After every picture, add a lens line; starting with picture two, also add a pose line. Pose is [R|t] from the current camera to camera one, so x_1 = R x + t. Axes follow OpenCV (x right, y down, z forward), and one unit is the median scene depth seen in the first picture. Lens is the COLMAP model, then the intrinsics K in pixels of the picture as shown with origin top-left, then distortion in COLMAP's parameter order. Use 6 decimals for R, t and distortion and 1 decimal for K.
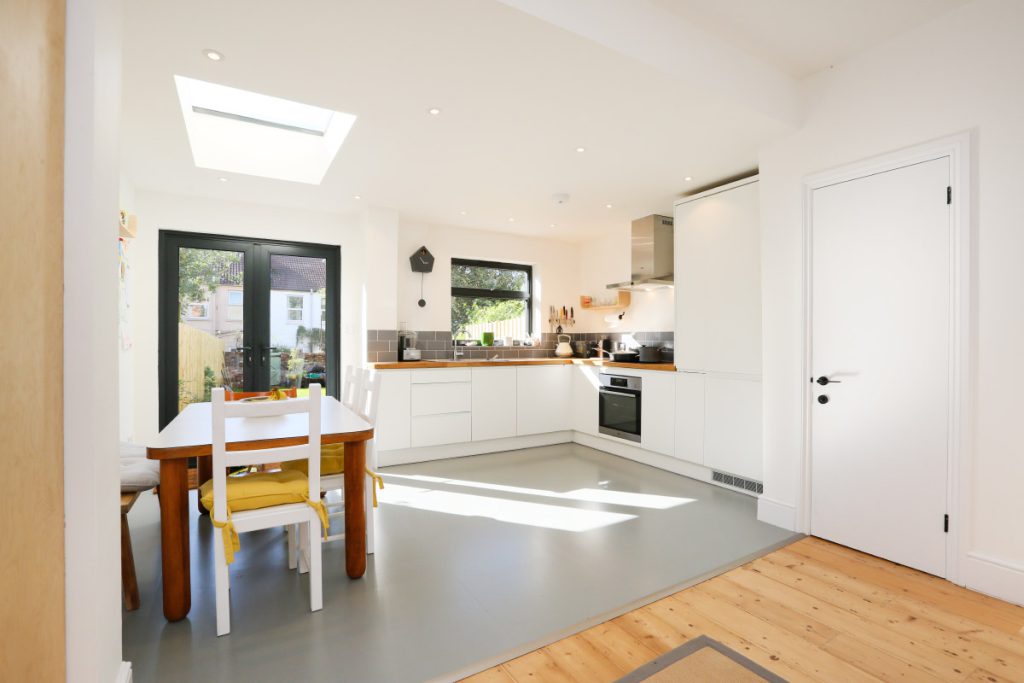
lens RADIAL K [[477.5, 0, 522.5], [0, 477.5, 341.5], [0, 0, 1]] dist [-0.055456, 0.029047]
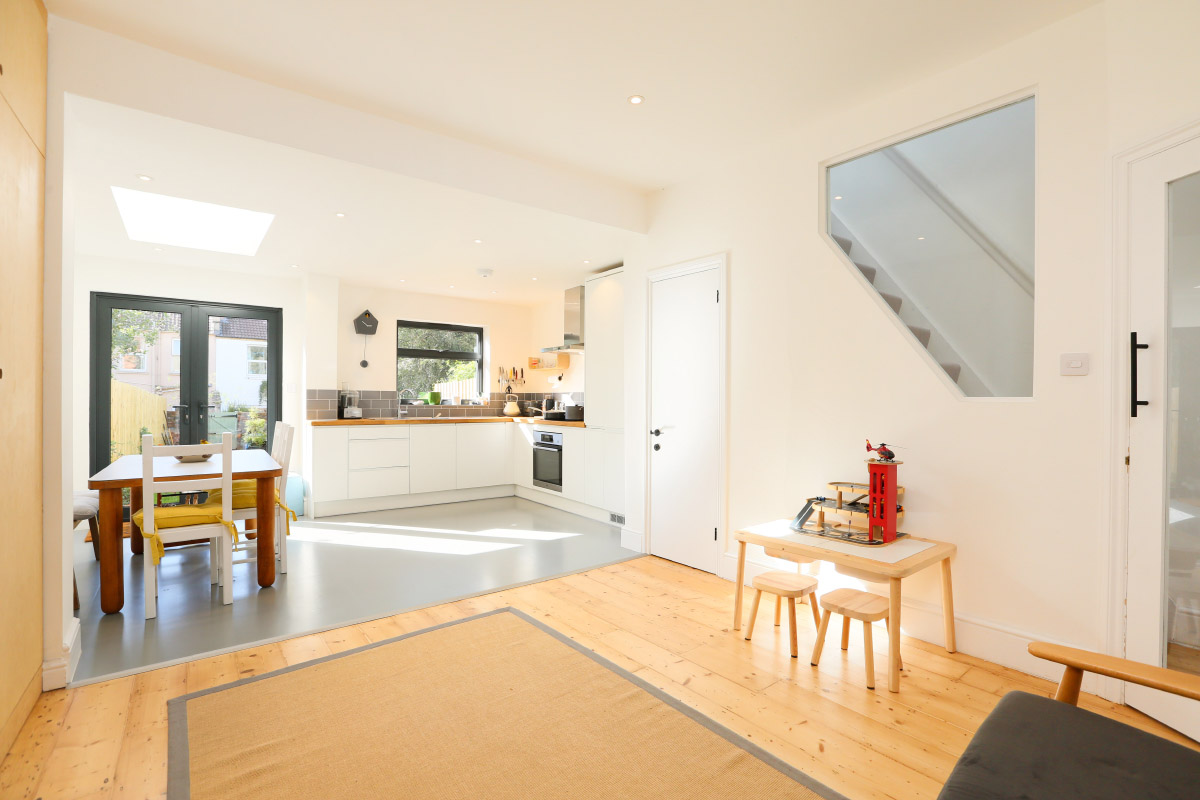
lens RADIAL K [[544.1, 0, 600.0], [0, 544.1, 400.0], [0, 0, 1]] dist [-0.040047, 0.019949]
pose [[0.993535, 0.003945, 0.113458, 0.173634], [-0.003852, 0.999992, -0.001043, -0.001616], [-0.113461, 0.000600, 0.993542, -0.250109]]
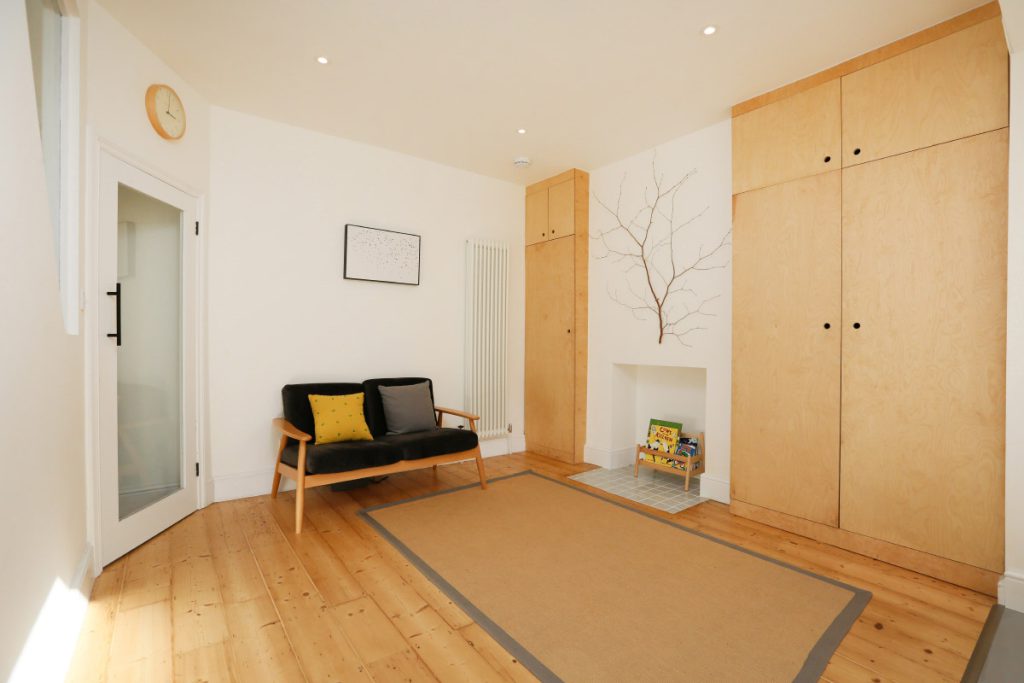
lens RADIAL K [[477.5, 0, 522.5], [0, 477.5, 341.5], [0, 0, 1]] dist [-0.055456, 0.029047]
pose [[-0.991433, -0.004122, -0.130554, 0.265293], [-0.004808, 0.999976, 0.004943, -0.000377], [0.130530, 0.005528, -0.991429, 0.586793]]
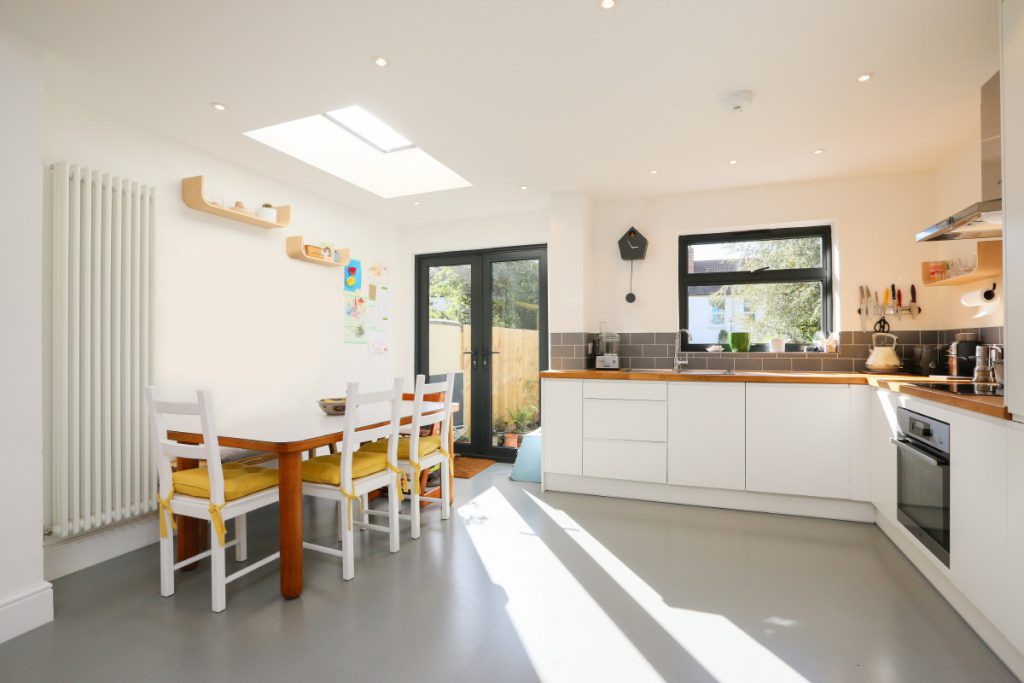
lens RADIAL K [[477.5, 0, 522.5], [0, 477.5, 341.5], [0, 0, 1]] dist [-0.055456, 0.029047]
pose [[0.619739, -0.008822, -0.784759, 0.312754], [0.002068, 0.999952, -0.009608, 0.000124], [0.784806, 0.004332, 0.619727, 0.370454]]
